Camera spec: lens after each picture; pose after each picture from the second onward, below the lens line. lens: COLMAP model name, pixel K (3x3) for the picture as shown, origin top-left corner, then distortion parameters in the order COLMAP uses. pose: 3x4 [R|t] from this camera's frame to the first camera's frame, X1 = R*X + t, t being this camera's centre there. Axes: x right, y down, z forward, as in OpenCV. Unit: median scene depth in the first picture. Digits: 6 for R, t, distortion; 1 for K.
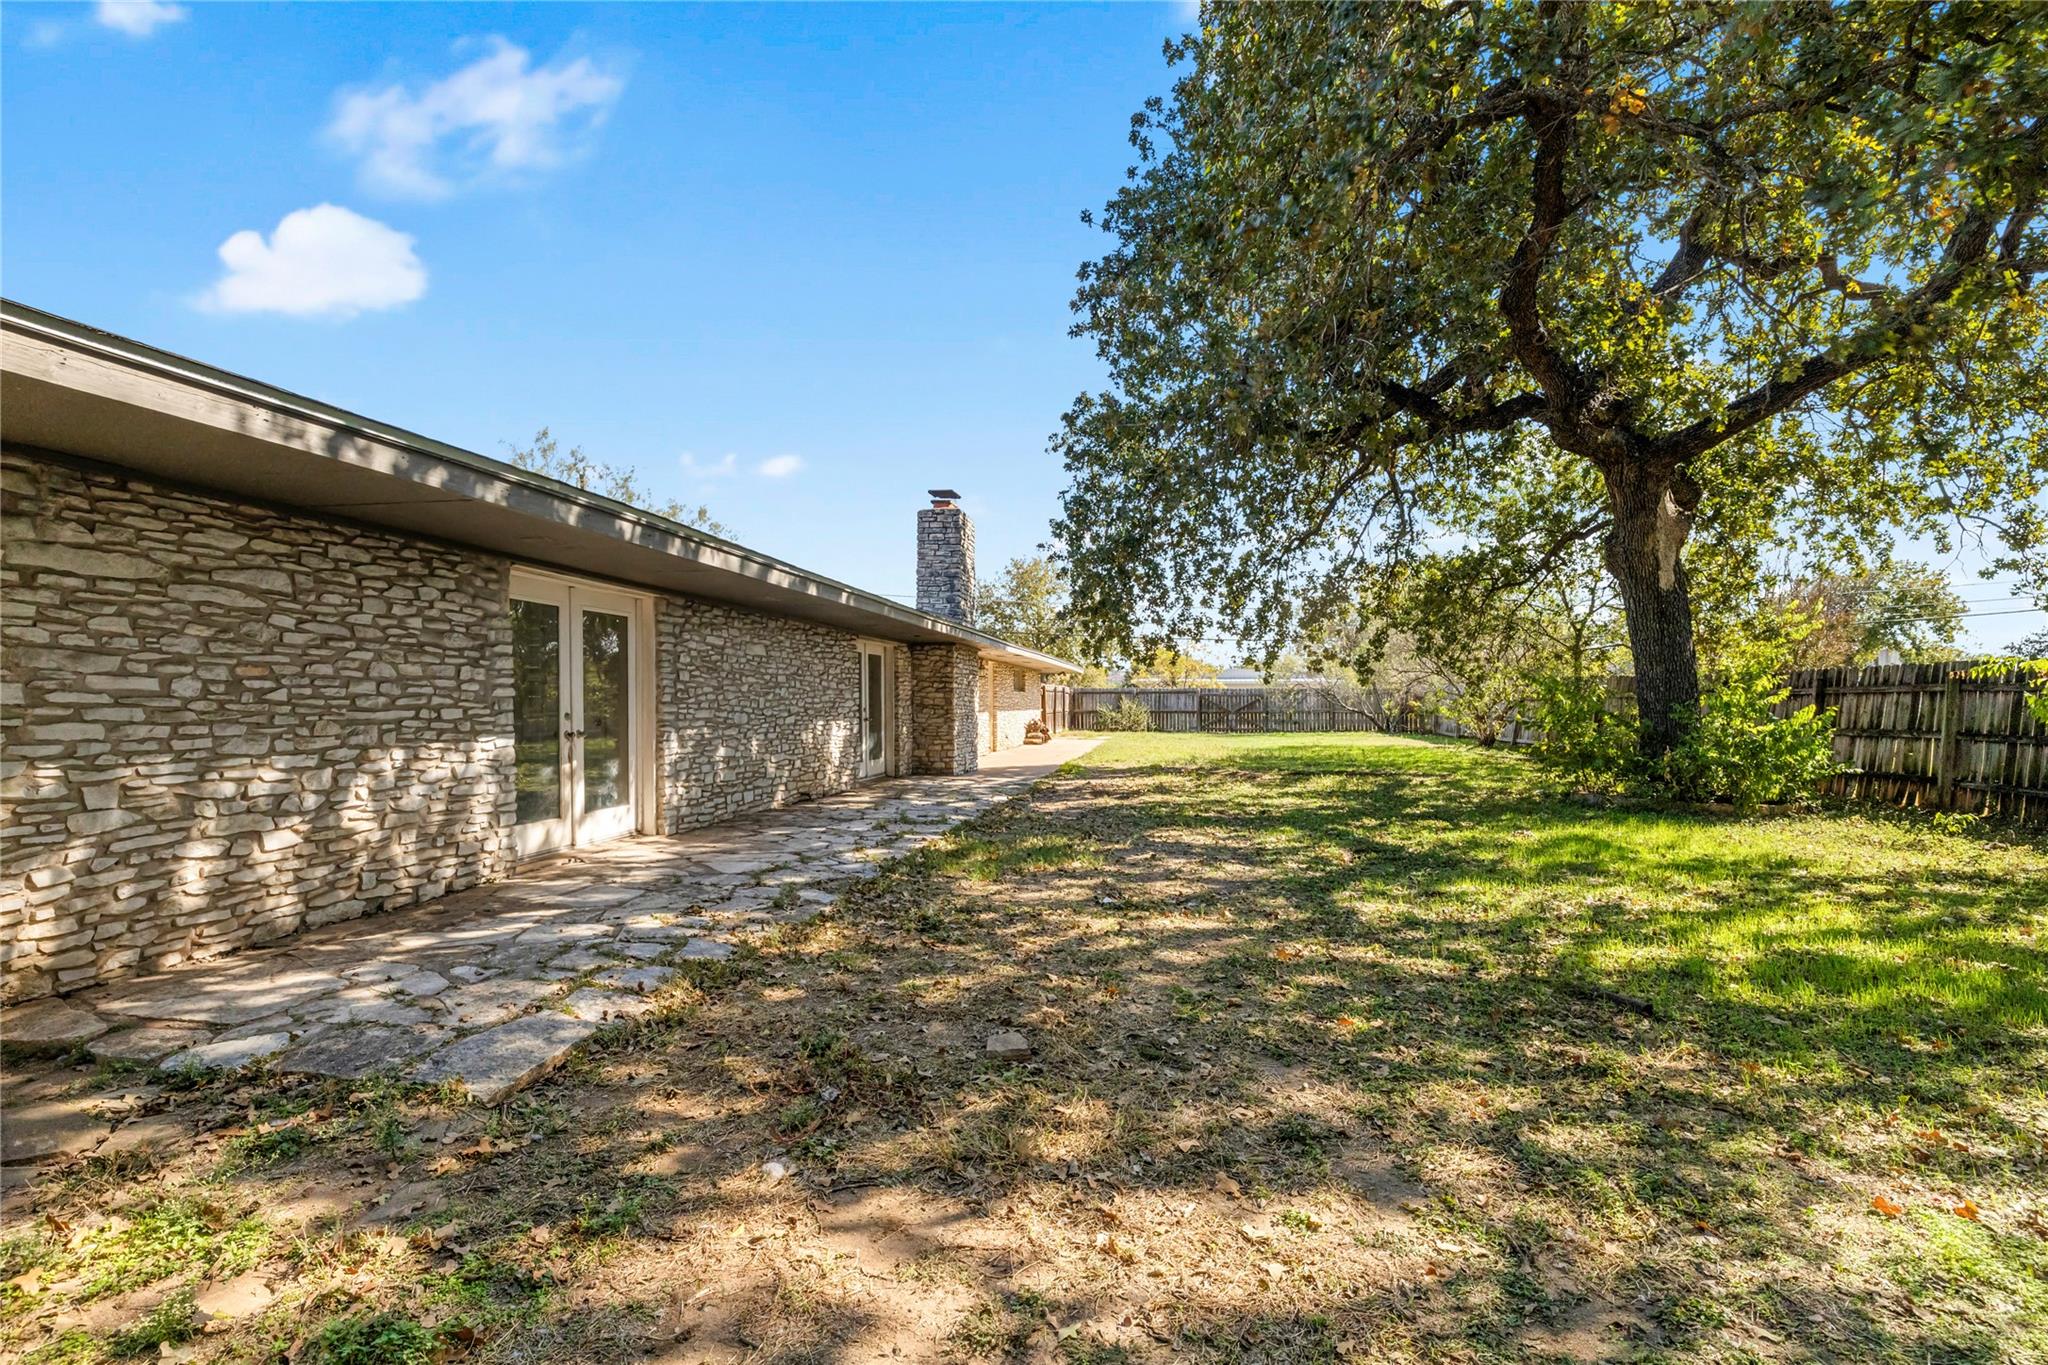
lens RADIAL K [[970.7, 0, 1015.6], [0, 970.7, 693.8], [0, 0, 1]] dist [0.000509, 0.000638]
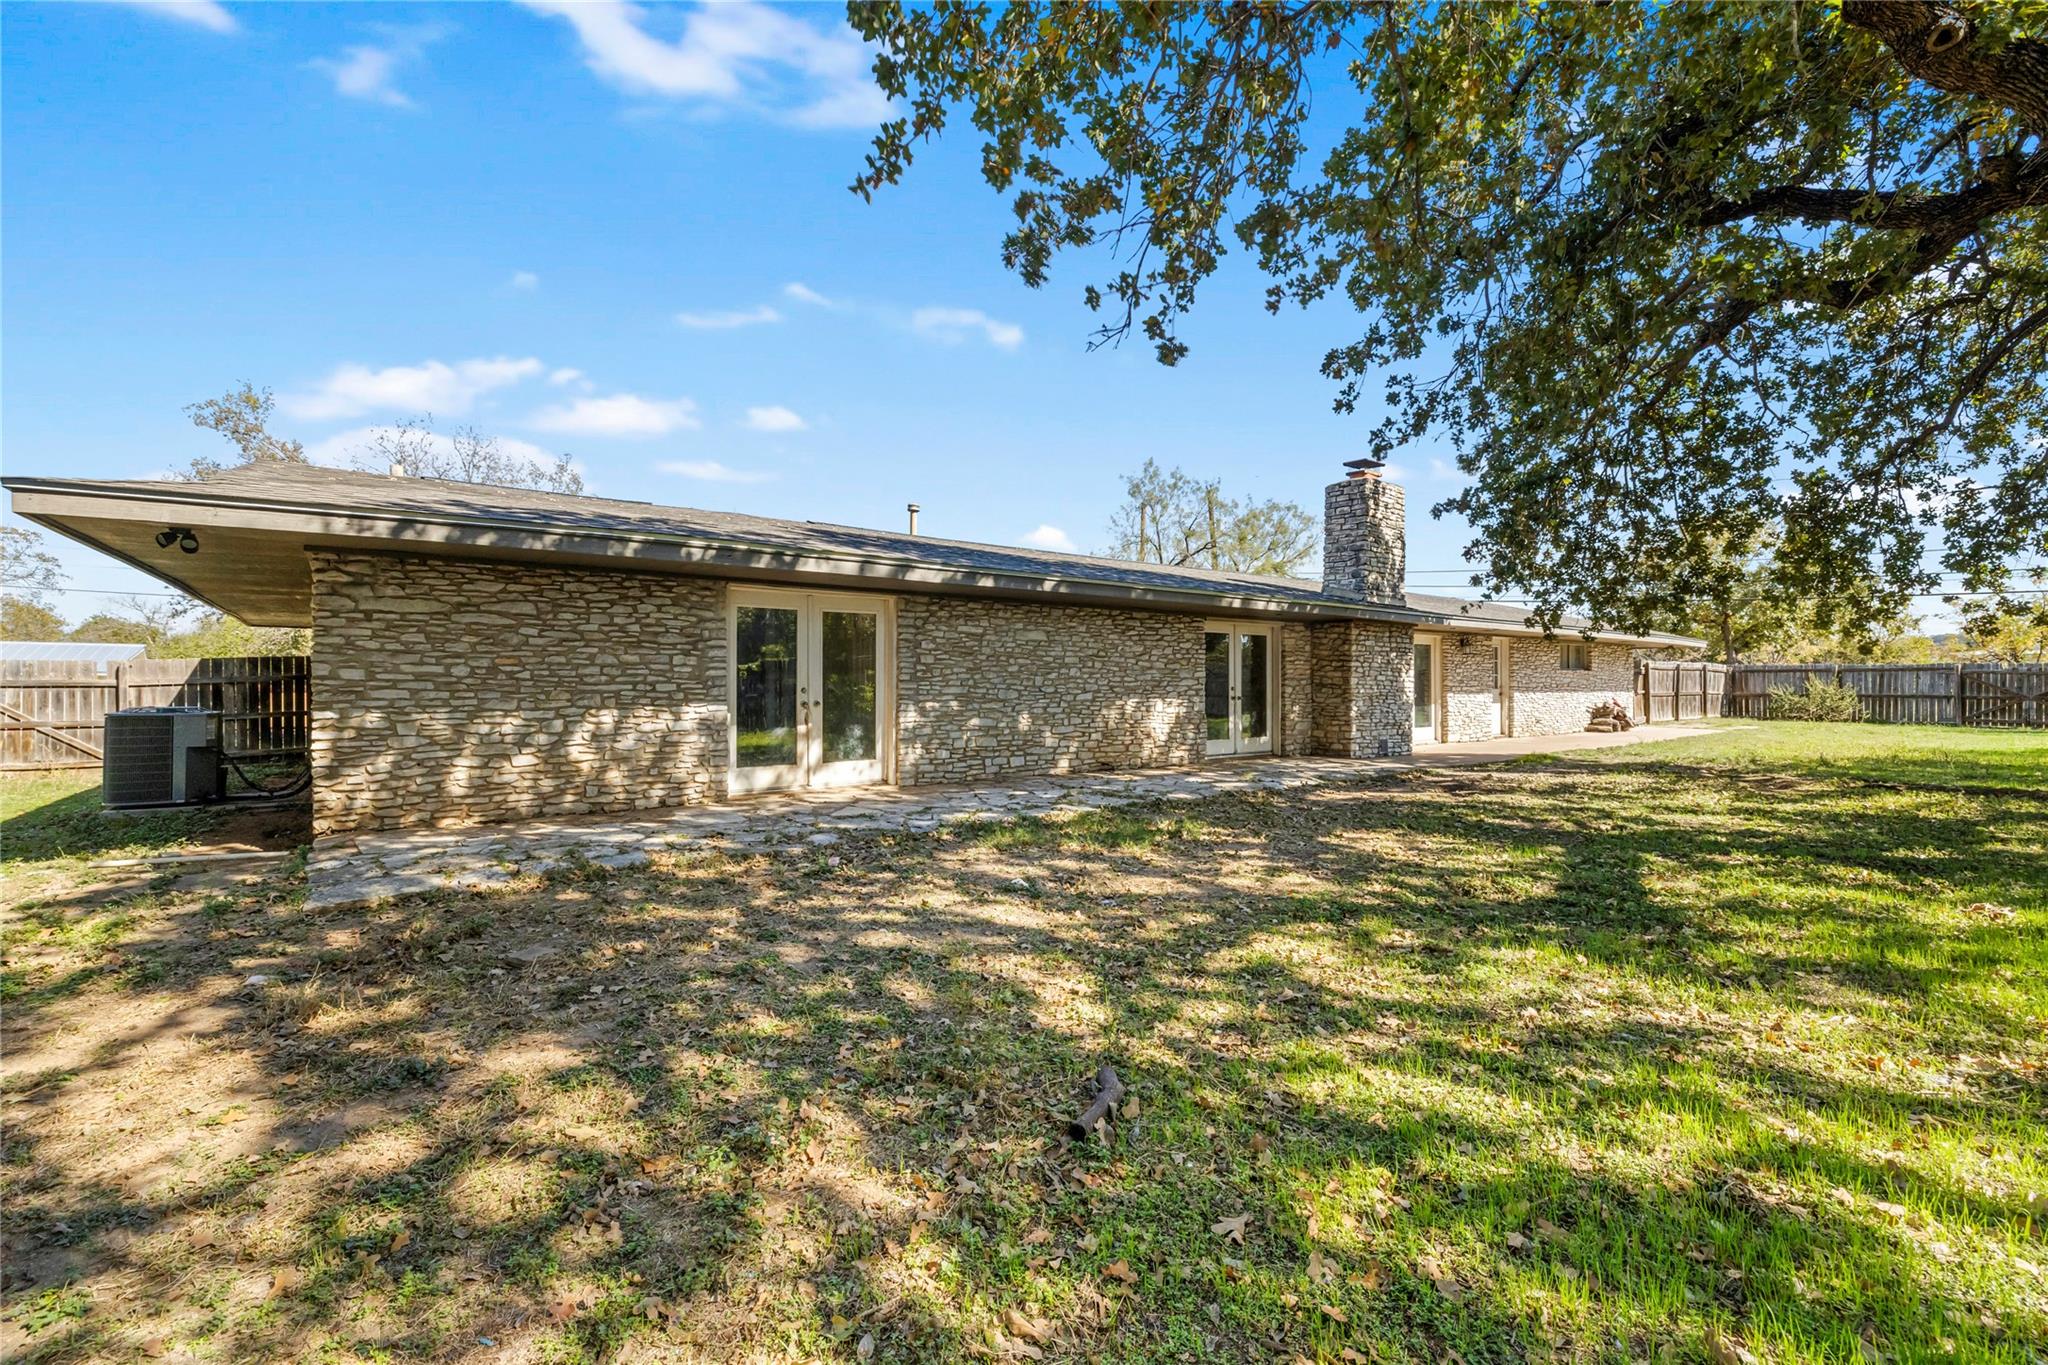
lens RADIAL K [[878.3, 0, 1018.1], [0, 878.3, 672.0], [0, 0, 1]] dist [-0.000754, 0.000269]
pose [[0.728273, -0.008142, -0.685238, 0.775189], [0.004920, 0.999966, -0.006652, 0.008688], [0.685269, 0.001473, 0.728289, 0.403349]]
